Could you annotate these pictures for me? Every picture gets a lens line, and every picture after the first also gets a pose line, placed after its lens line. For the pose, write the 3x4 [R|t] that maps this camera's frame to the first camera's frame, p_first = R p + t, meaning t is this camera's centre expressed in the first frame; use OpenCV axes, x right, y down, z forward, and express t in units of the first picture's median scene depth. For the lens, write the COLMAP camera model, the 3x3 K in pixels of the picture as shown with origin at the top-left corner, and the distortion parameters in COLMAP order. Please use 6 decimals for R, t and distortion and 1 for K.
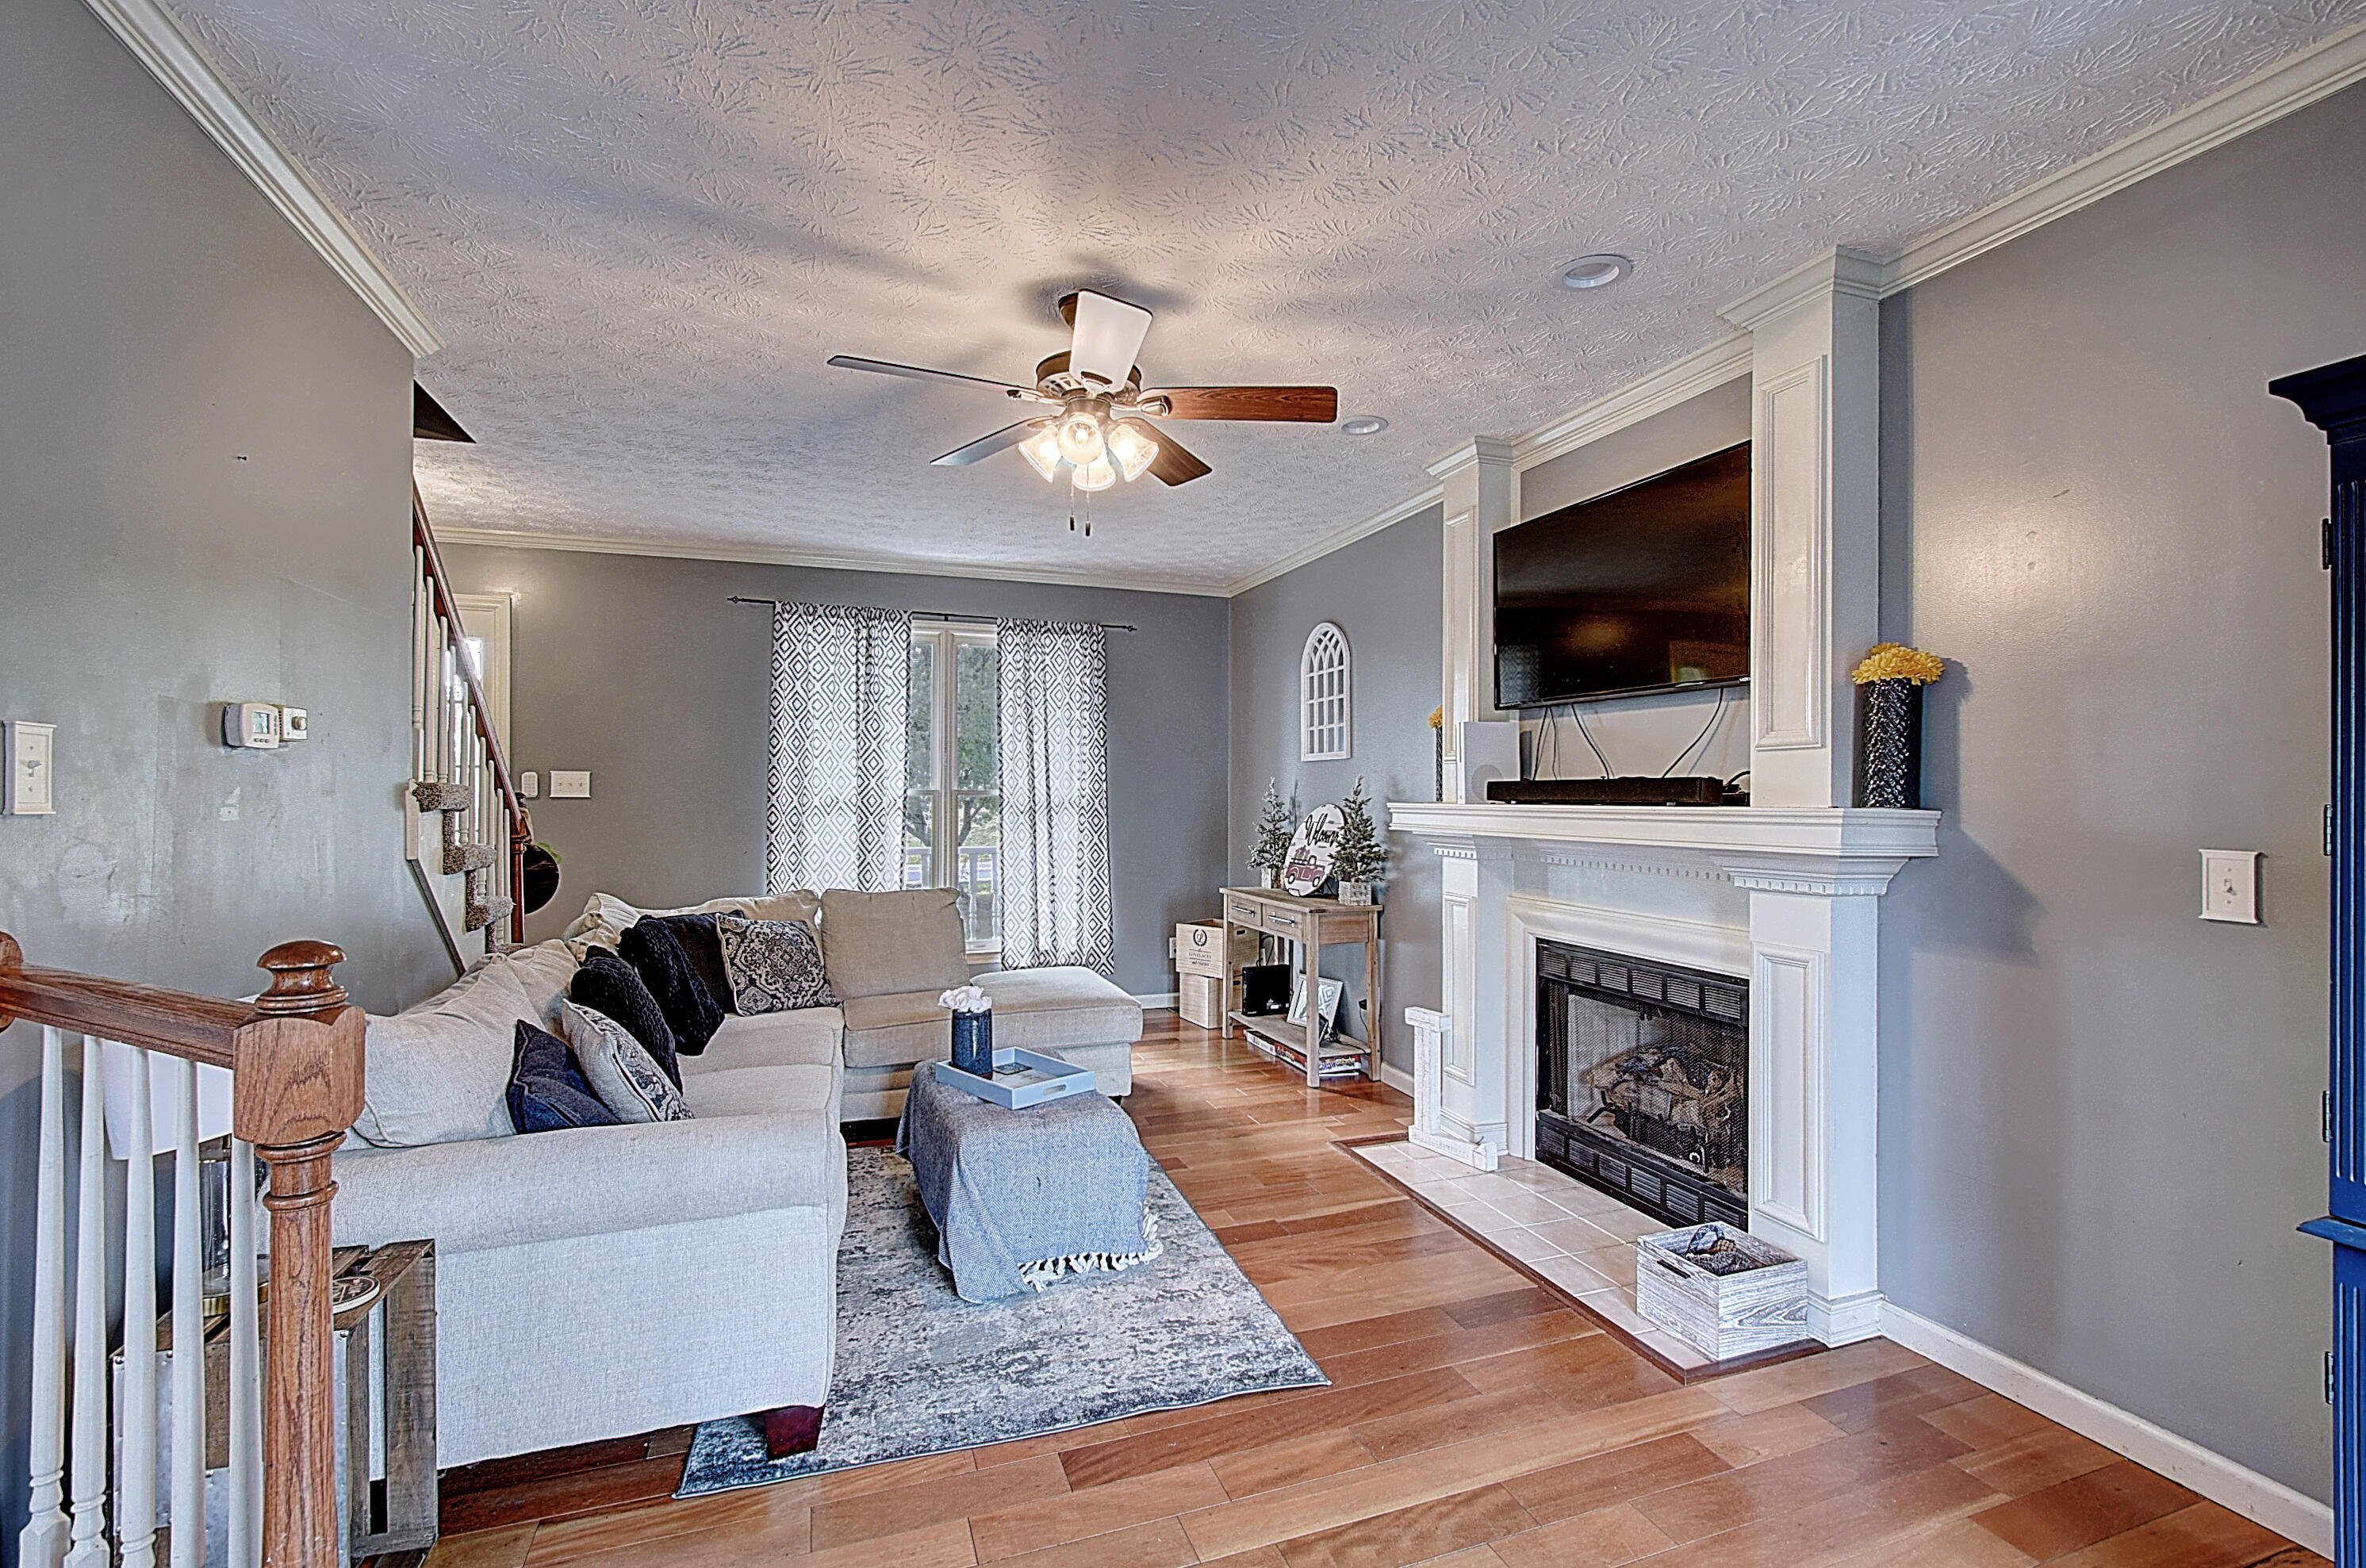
lens RADIAL K [[1043.6, 0, 1187.5], [0, 1043.6, 787.9], [0, 0, 1]] dist [-0.000540, -0.005854]
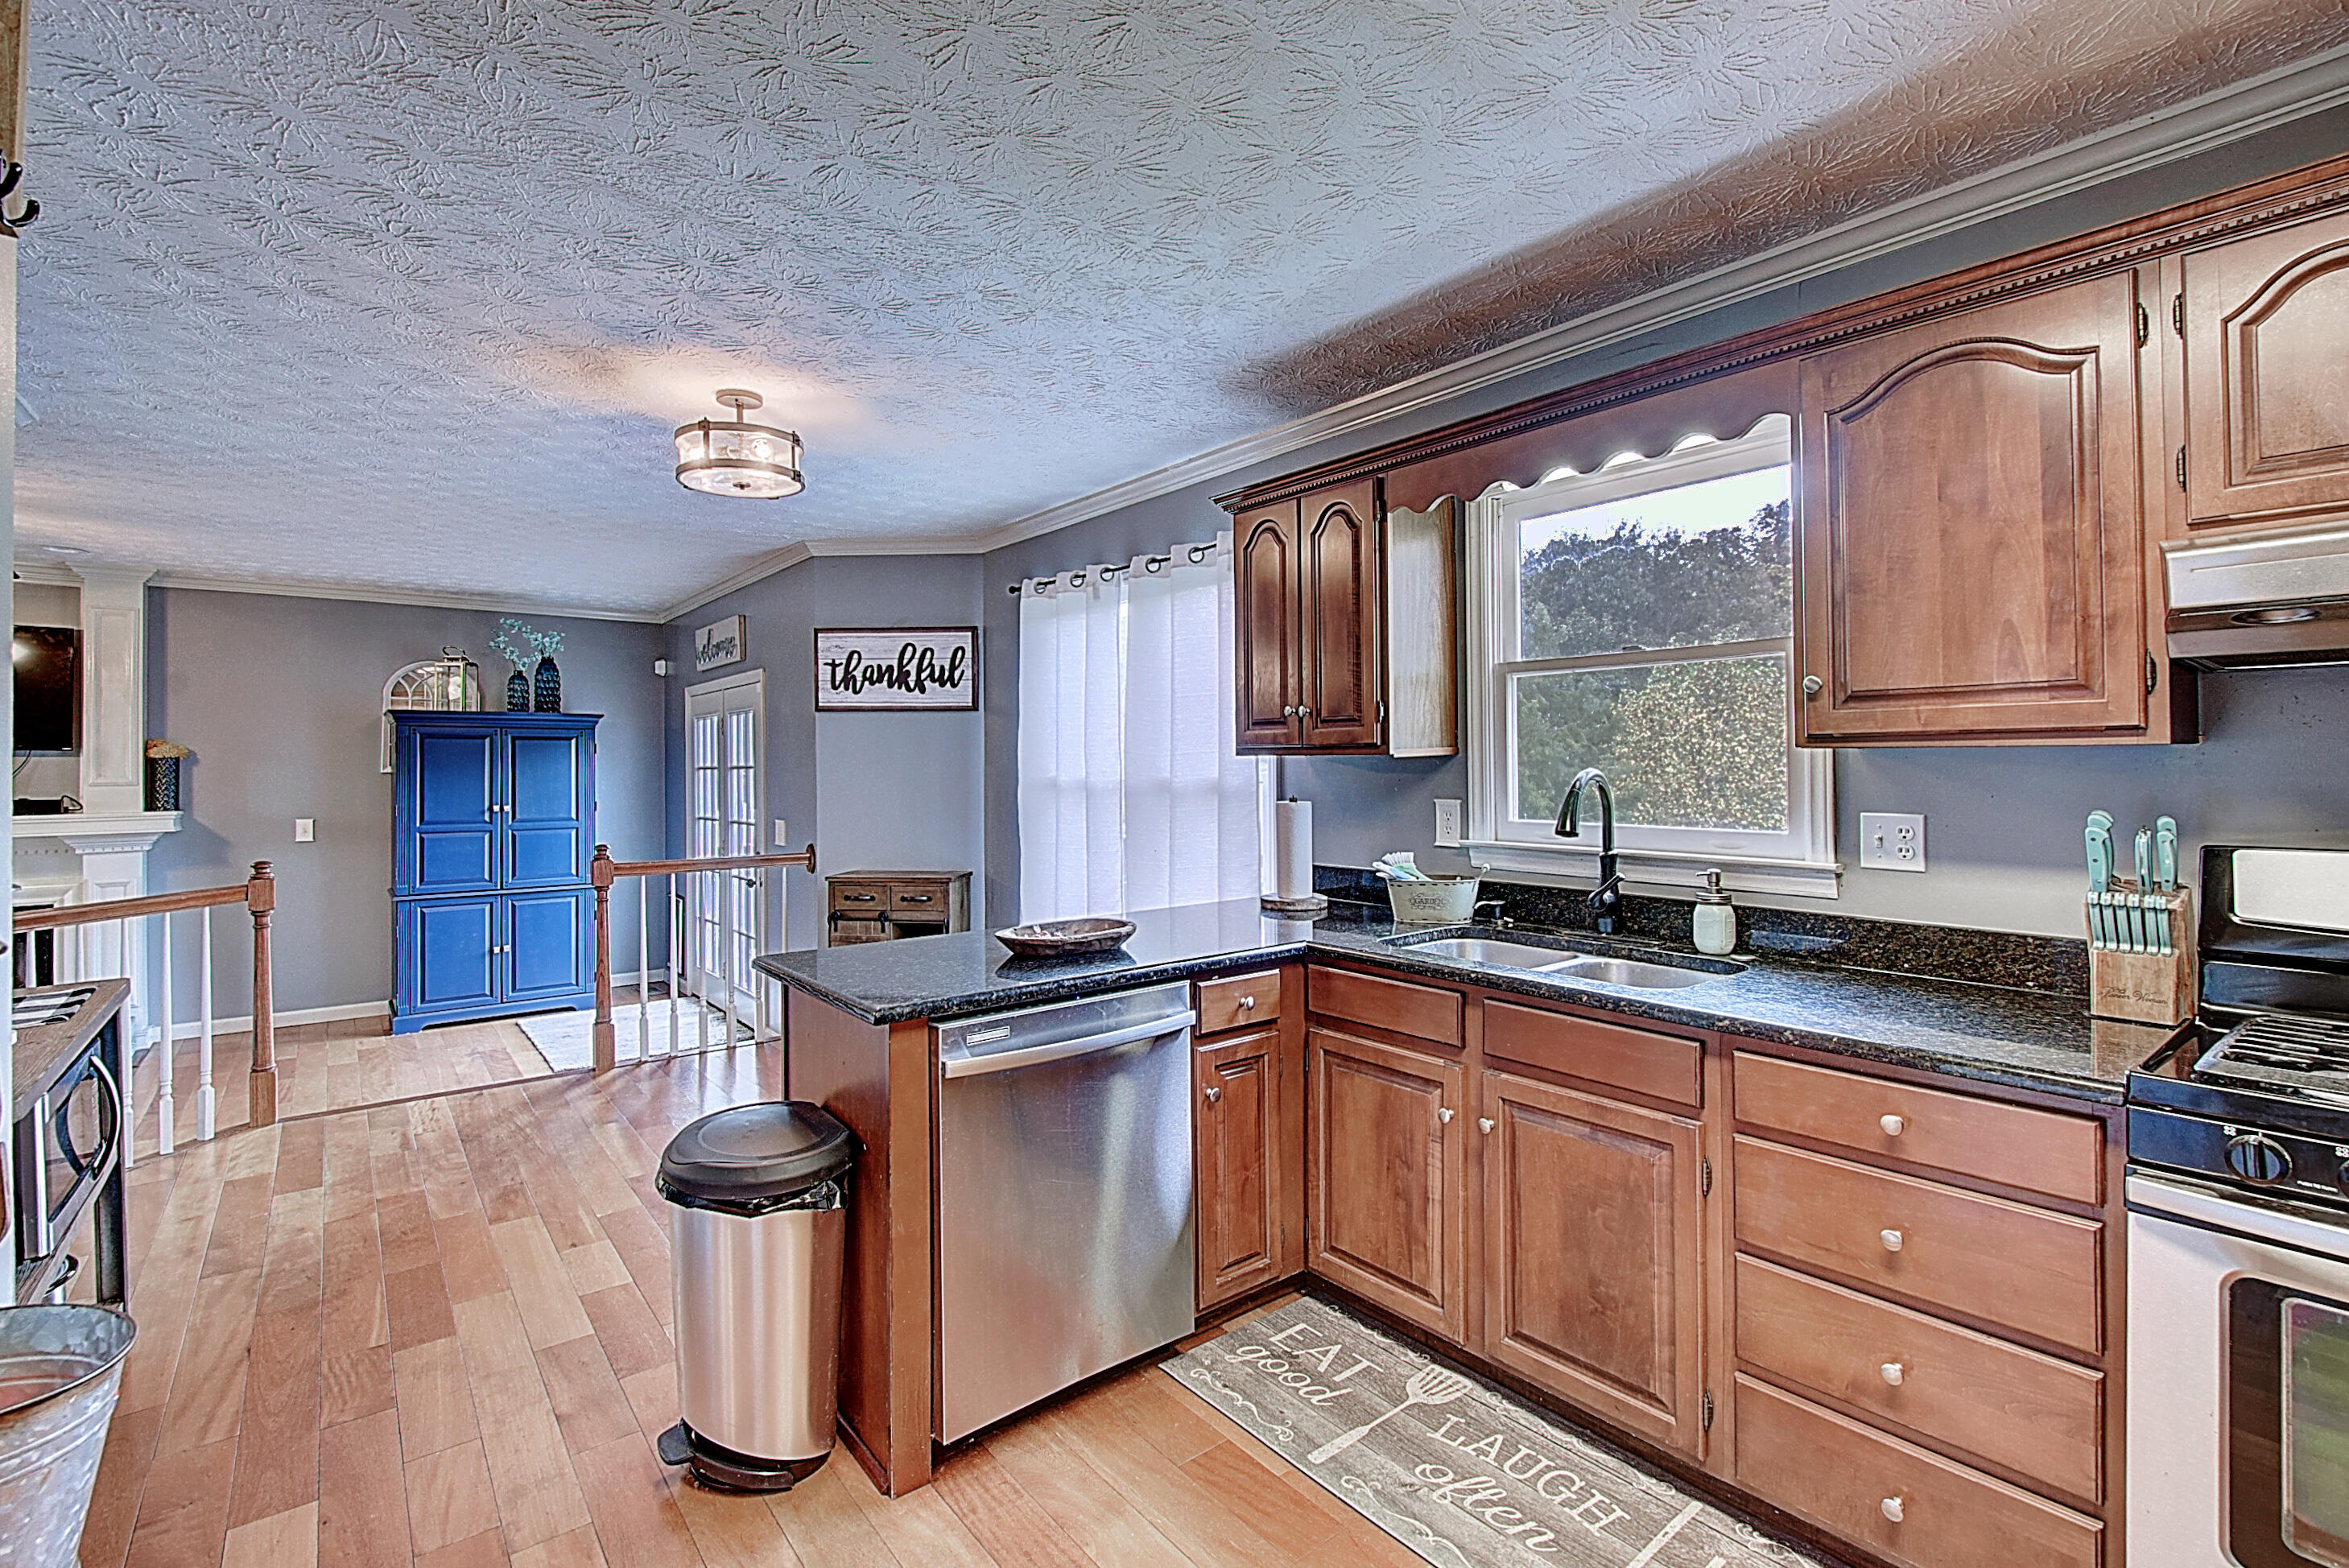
lens RADIAL K [[1036.1, 0, 1200.9], [0, 1036.1, 763.6], [0, 0, 1]] dist [-0.000540, -0.005854]
pose [[-0.341041, -0.000632, 0.940048, -1.475070], [-0.001124, 0.999999, 0.000264, -0.057457], [-0.940048, -0.000967, -0.341041, -0.262619]]
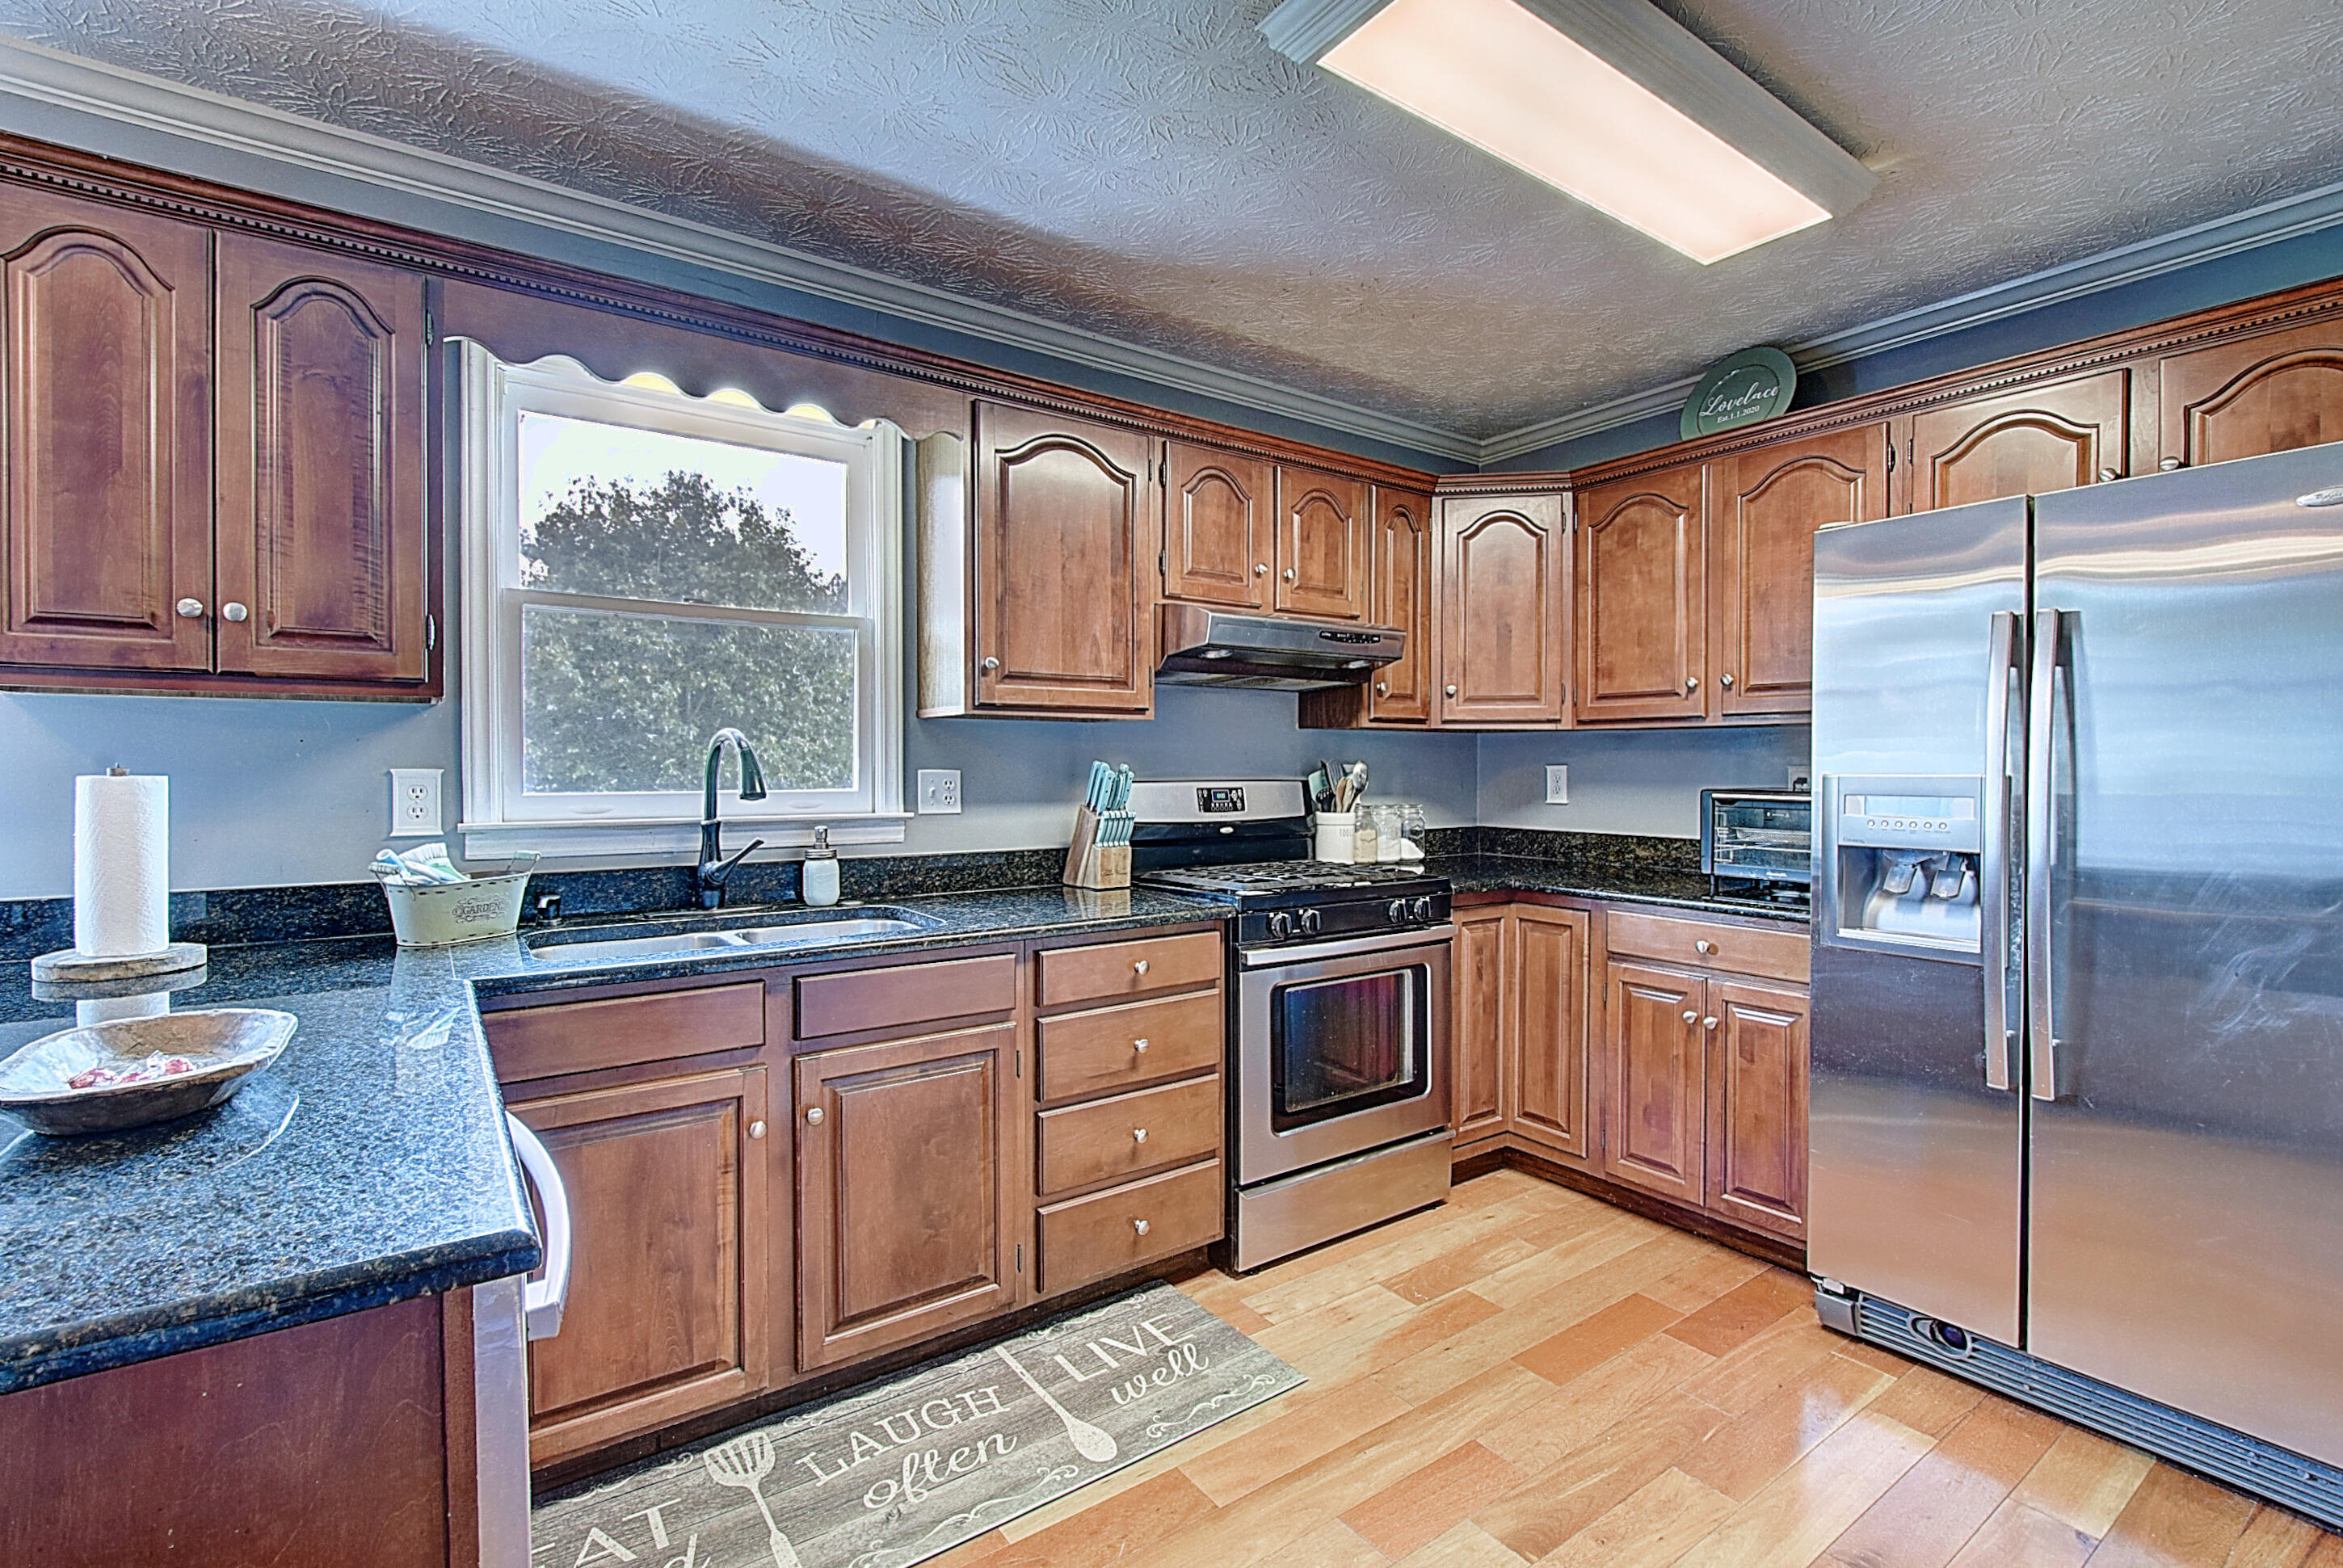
lens RADIAL K [[1038.8, 0, 1180.9], [0, 1038.8, 783.1], [0, 0, 1]] dist [-0.008897, -0.002142]
pose [[-0.963355, 0.001267, -0.268226, -1.048740], [-0.001609, 0.999944, 0.010501, -0.029952], [0.268224, 0.010548, -0.963299, -0.072209]]
